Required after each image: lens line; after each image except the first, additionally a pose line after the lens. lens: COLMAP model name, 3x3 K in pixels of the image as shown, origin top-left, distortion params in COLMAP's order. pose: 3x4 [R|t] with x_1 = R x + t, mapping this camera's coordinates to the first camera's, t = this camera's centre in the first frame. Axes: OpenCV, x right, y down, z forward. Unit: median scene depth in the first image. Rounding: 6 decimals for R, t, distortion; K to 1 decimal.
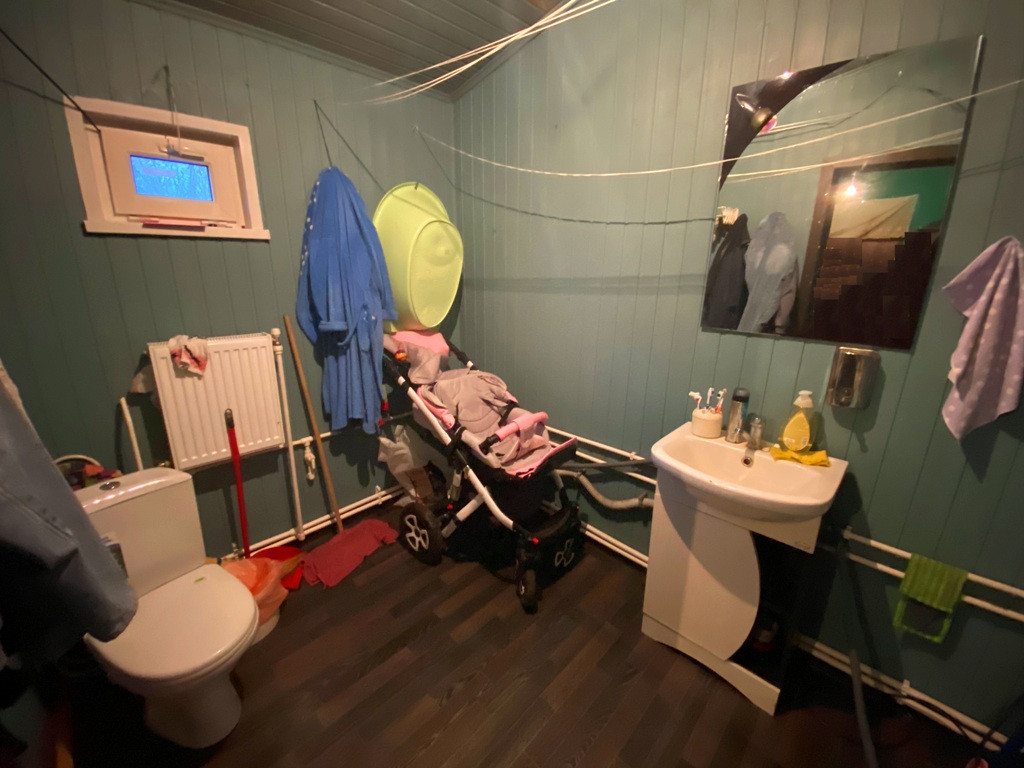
lens RADIAL K [[413.3, 0, 504.4], [0, 413.3, 382.9], [0, 0, 1]] dist [0.018894, -0.019970]
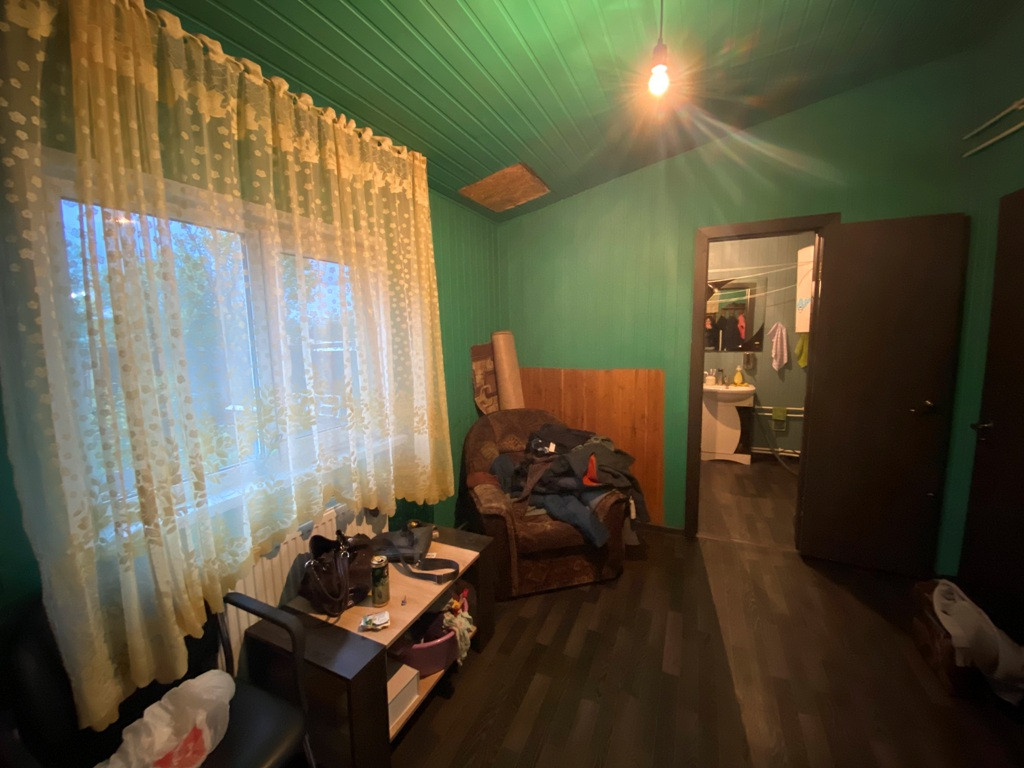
lens RADIAL K [[413.3, 0, 504.4], [0, 413.3, 382.9], [0, 0, 1]] dist [0.018894, -0.019970]
pose [[0.944762, -0.056404, 0.322867, -2.229606], [0.108144, 0.983560, -0.144621, 0.446624], [-0.309402, 0.171548, 0.935330, -1.592704]]
